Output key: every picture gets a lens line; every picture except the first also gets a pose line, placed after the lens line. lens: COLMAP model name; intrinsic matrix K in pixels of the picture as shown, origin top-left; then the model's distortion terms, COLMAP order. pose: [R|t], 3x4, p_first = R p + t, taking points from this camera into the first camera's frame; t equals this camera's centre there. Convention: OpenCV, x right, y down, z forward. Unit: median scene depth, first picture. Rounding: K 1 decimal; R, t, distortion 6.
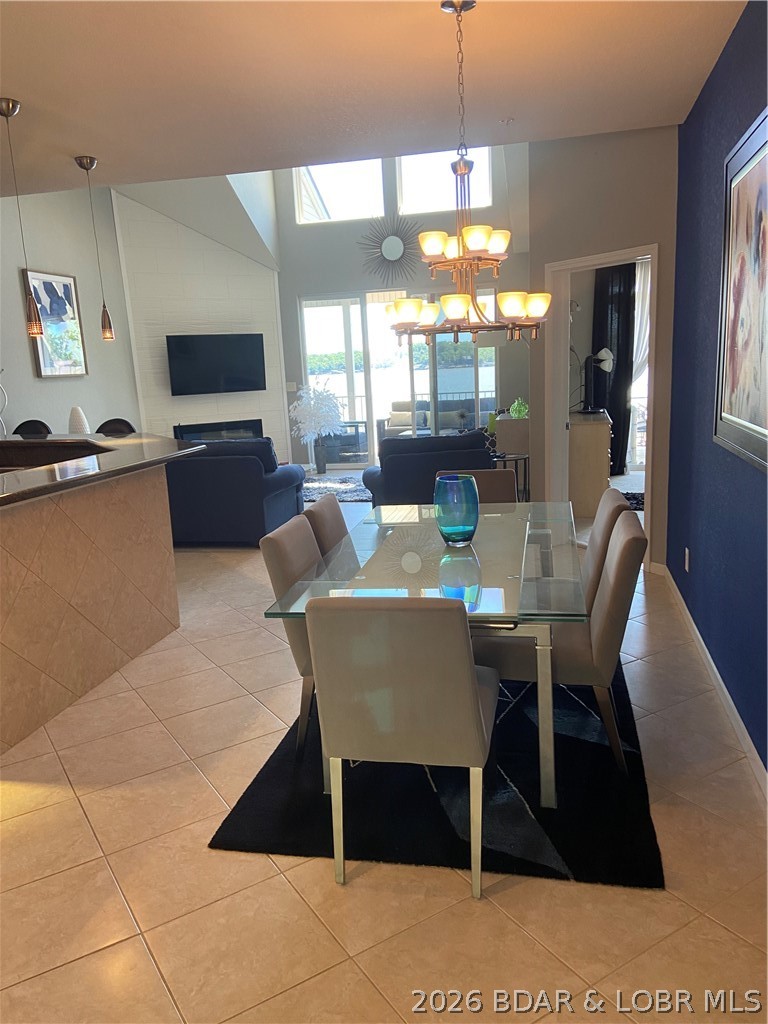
lens RADIAL K [[776.1, 0, 383.9], [0, 776.1, 529.1], [0, 0, 1]] dist [0.104877, -0.135895]
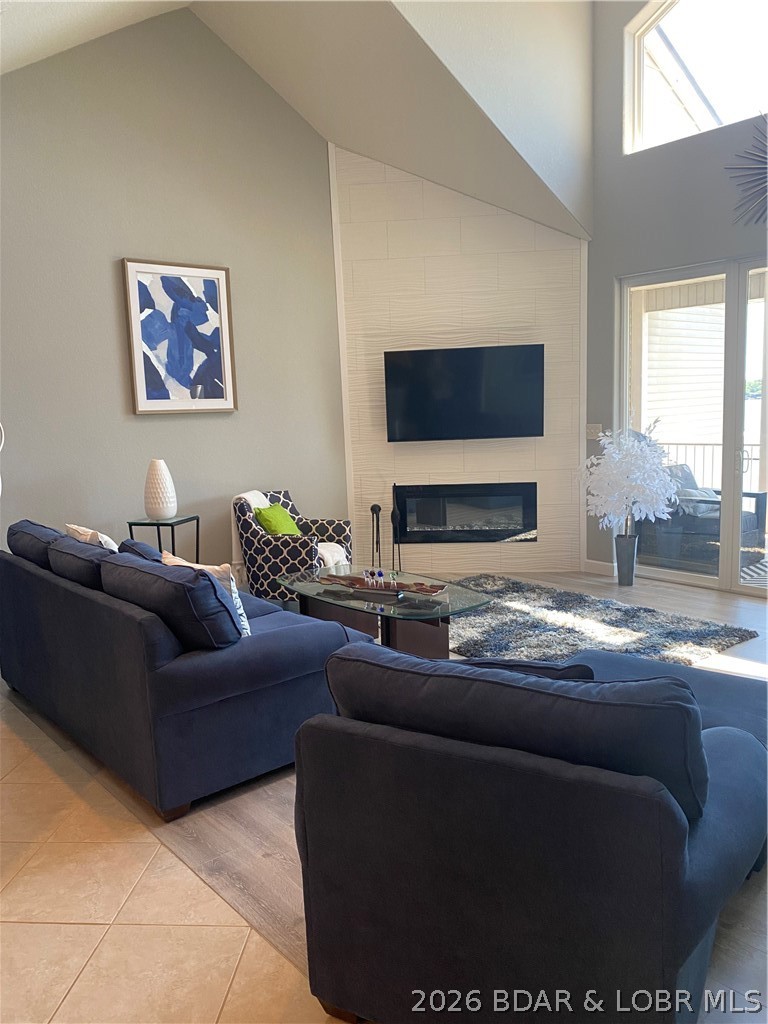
lens RADIAL K [[776.1, 0, 386.7], [0, 776.1, 506.5], [0, 0, 1]] dist [0.104877, -0.135895]
pose [[0.796117, 0.093459, -0.597883, 0.122168], [-0.129950, 0.991356, -0.018070, -0.100518], [0.591026, 0.092080, 0.801380, 0.462610]]
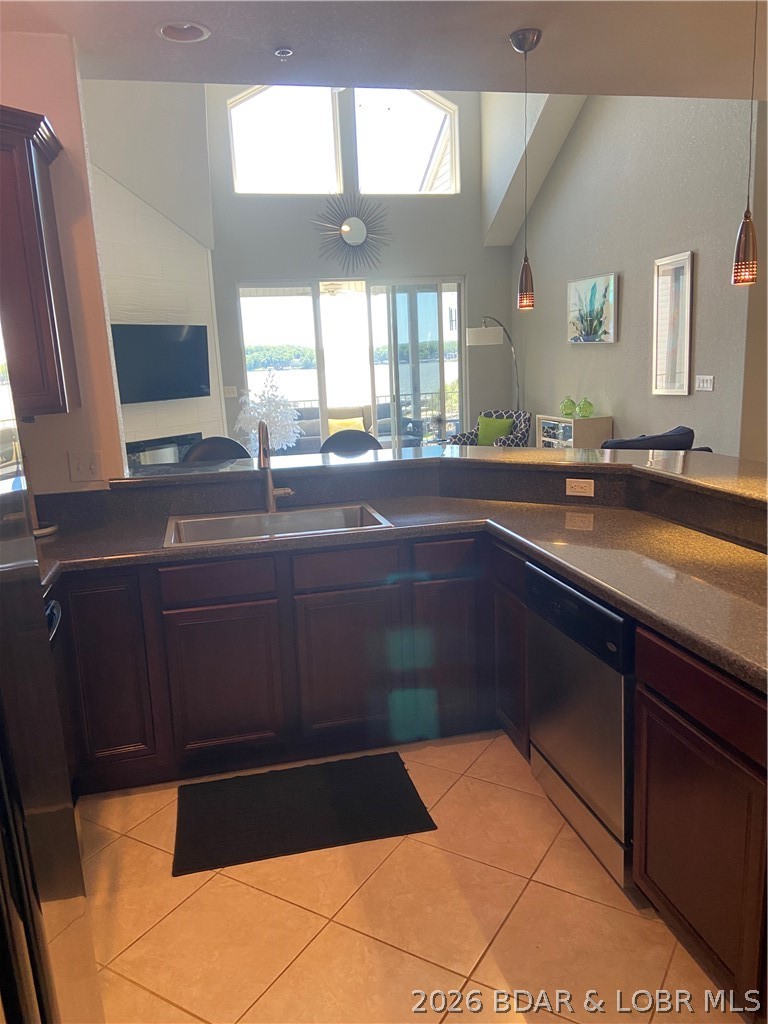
lens RADIAL K [[776.1, 0, 387.0], [0, 776.1, 522.7], [0, 0, 1]] dist [0.104877, -0.135895]
pose [[0.894374, -0.089531, 0.438268, -0.362283], [0.099276, 0.995060, 0.000683, -0.032116], [-0.436164, 0.042898, 0.898844, 0.211399]]
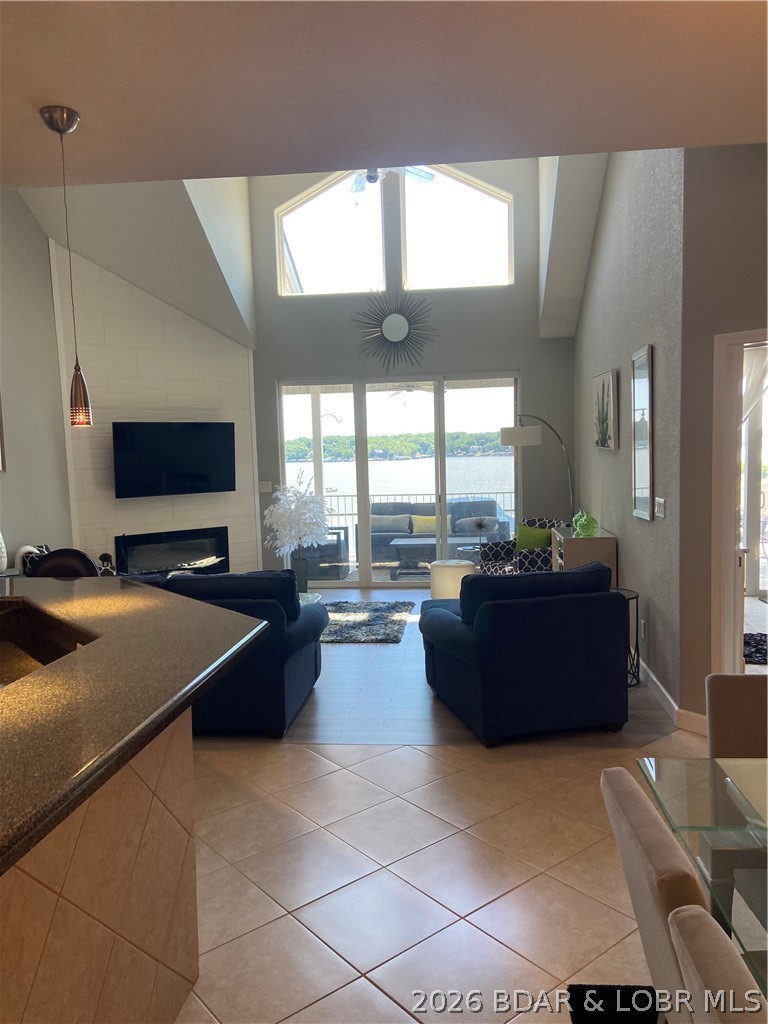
lens RADIAL K [[776.1, 0, 389.4], [0, 776.1, 517.0], [0, 0, 1]] dist [0.104877, -0.135895]
pose [[0.992539, 0.008692, 0.121616, -0.093867], [0.007207, 0.991529, -0.129686, -0.048134], [-0.121713, 0.129595, 0.984069, 0.202944]]
